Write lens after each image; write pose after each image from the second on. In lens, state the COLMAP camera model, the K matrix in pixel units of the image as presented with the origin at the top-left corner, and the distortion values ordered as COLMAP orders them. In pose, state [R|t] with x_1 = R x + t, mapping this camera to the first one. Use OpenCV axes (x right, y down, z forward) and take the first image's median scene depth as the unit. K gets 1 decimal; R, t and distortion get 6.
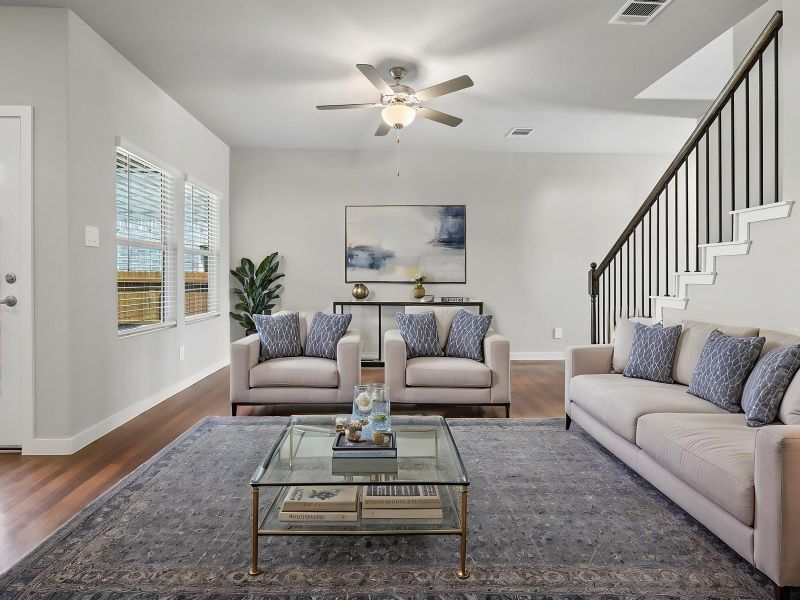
lens RADIAL K [[425.4, 0, 400.2], [0, 425.4, 278.2], [0, 0, 1]] dist [0.000762, -0.000237]
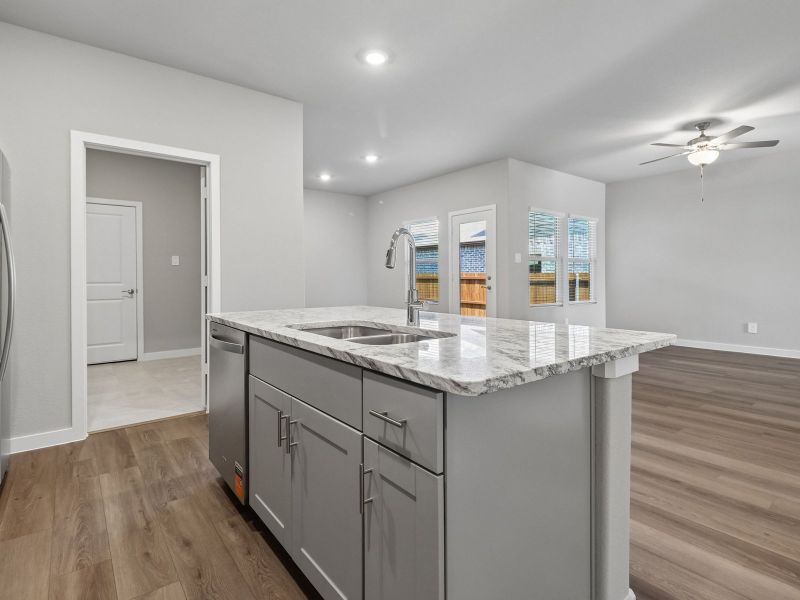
lens RADIAL K [[425.4, 0, 400.2], [0, 425.4, 278.2], [0, 0, 1]] dist [0.000762, -0.000237]
pose [[0.589702, -0.003862, -0.807612, 0.522924], [0.006683, 0.999978, 0.000098, -0.001475], [0.807593, -0.005455, 0.589715, -0.590207]]
